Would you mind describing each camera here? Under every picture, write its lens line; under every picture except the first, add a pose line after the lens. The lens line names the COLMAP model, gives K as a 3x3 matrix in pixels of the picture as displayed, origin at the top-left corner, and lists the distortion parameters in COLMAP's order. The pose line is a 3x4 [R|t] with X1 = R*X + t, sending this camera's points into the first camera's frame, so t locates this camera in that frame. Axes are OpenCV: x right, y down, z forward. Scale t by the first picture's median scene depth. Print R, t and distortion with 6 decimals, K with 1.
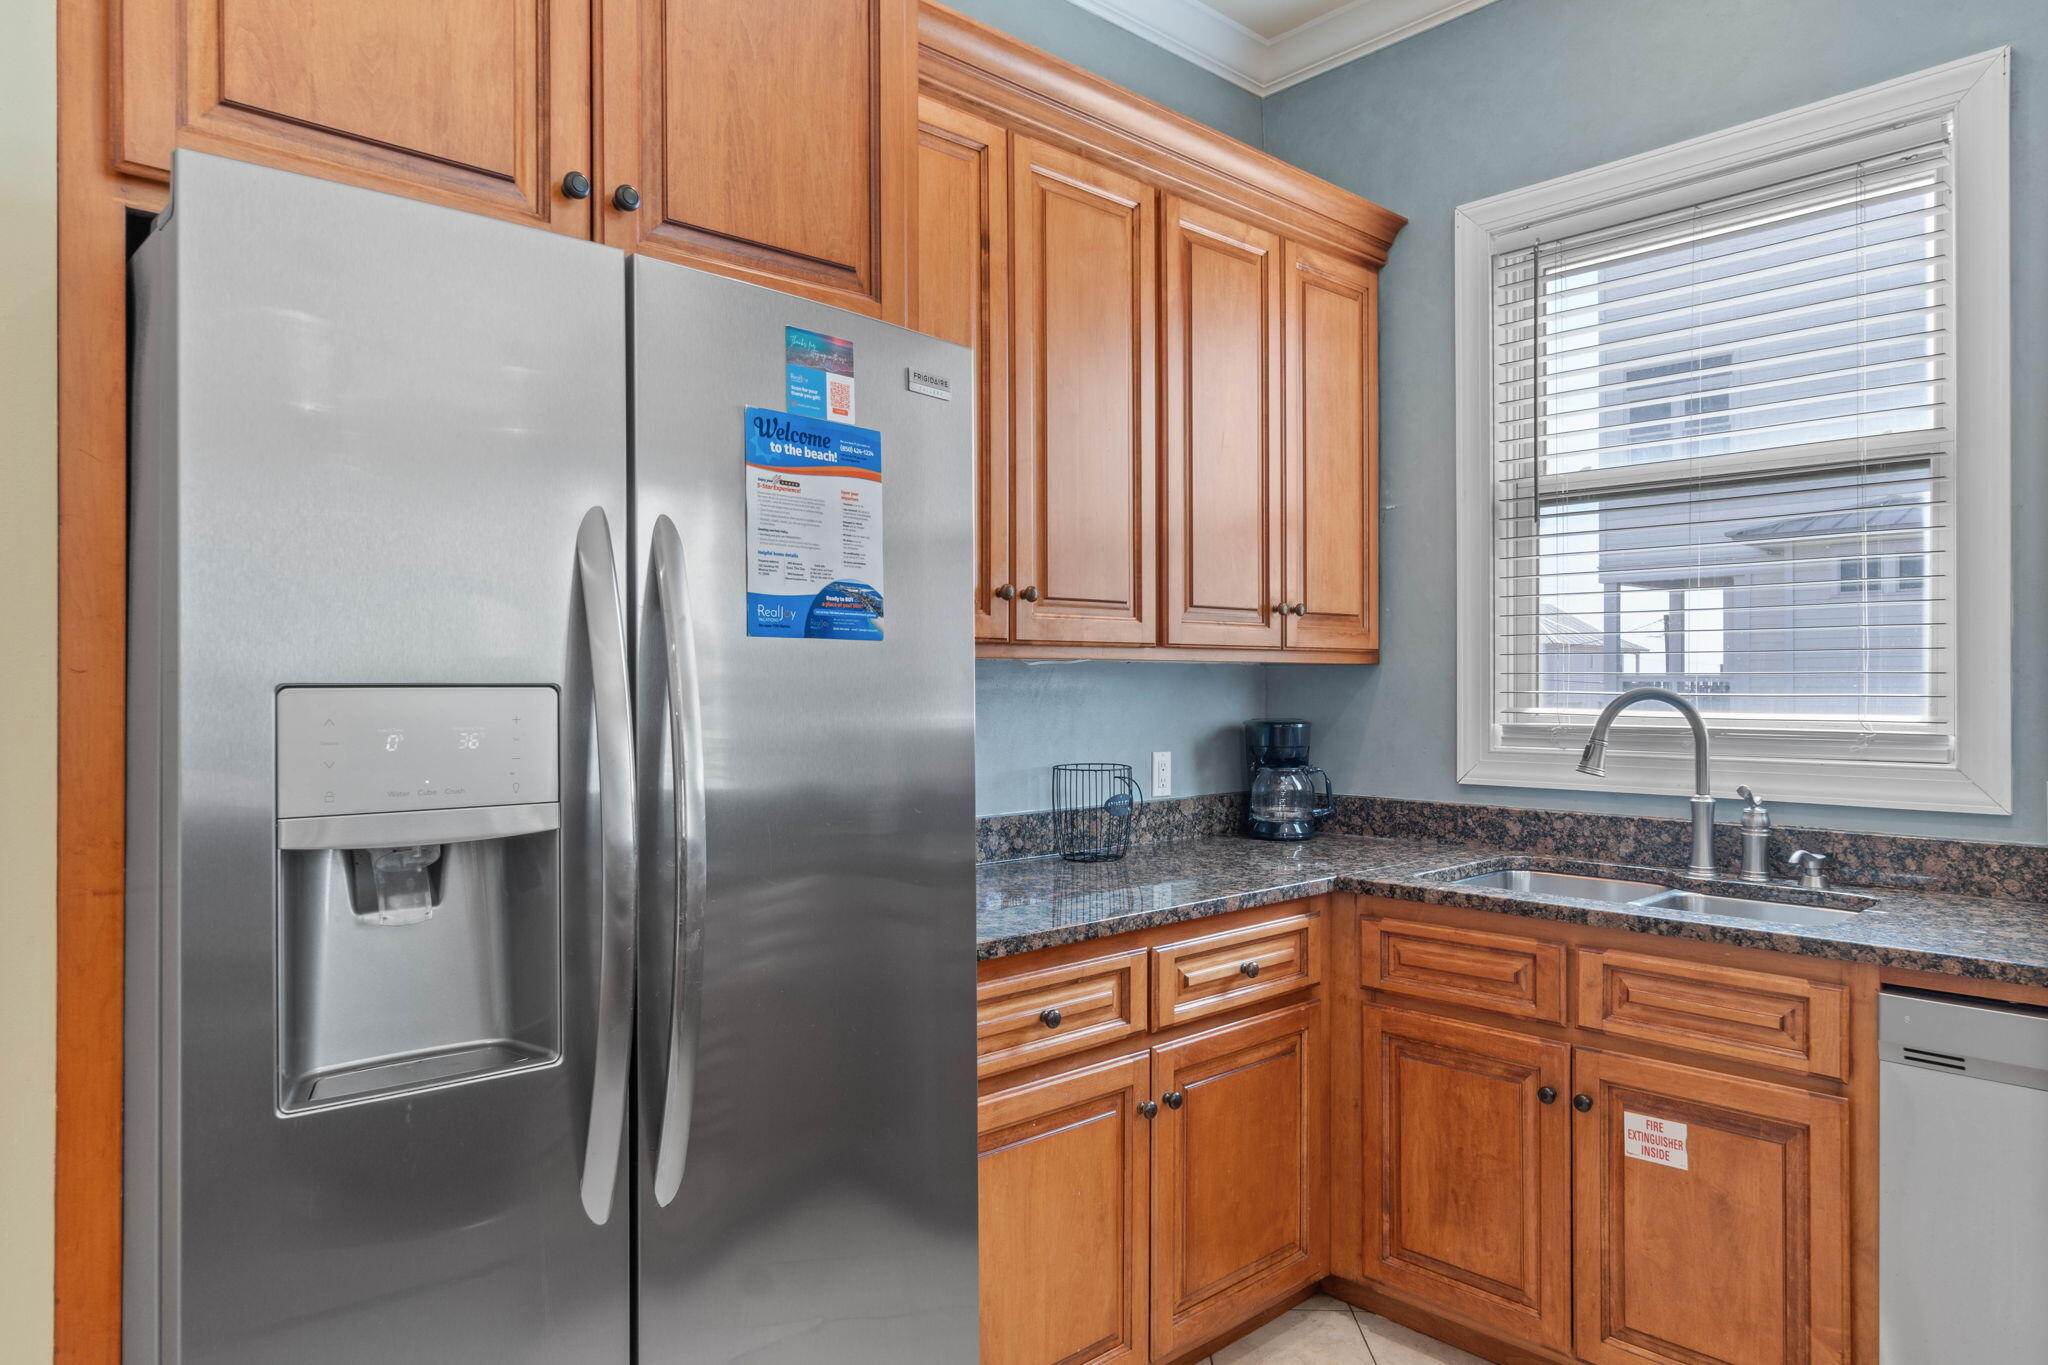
lens RADIAL K [[1308.9, 0, 1023.5], [0, 1308.9, 683.4], [0, 0, 1]] dist [-0.000388, -0.000413]
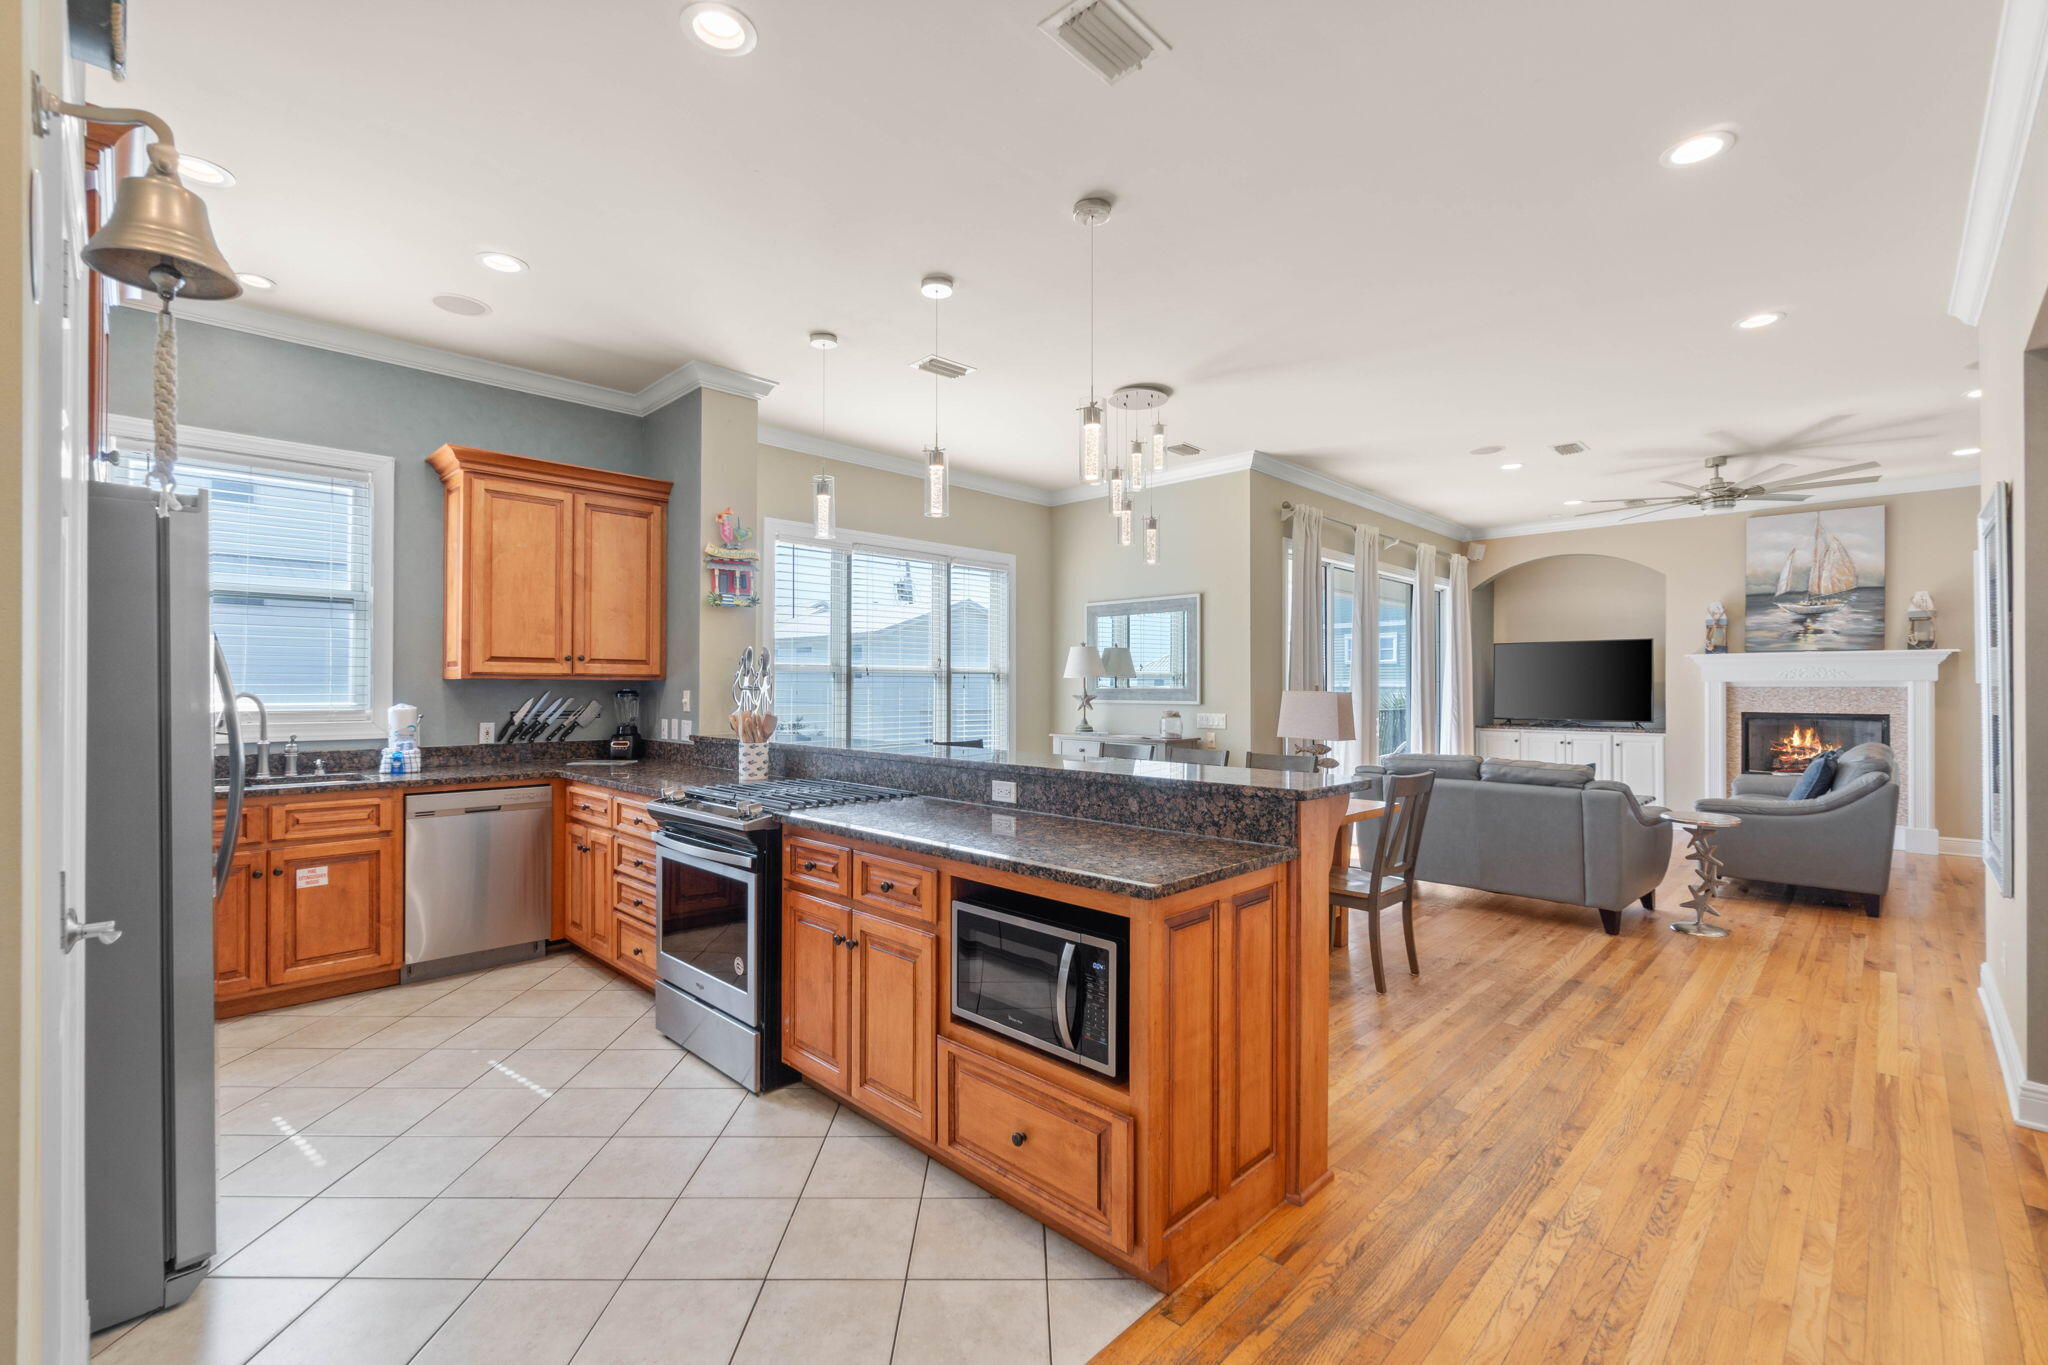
lens RADIAL K [[888.1, 0, 1016.0], [0, 888.1, 683.7], [0, 0, 1]] dist [0.022715, 0.000300]
pose [[-0.039874, 0.003650, 0.999198, -1.242688], [0.001537, 0.999992, -0.003592, -0.005244], [-0.999204, 0.001392, -0.039880, -0.247868]]
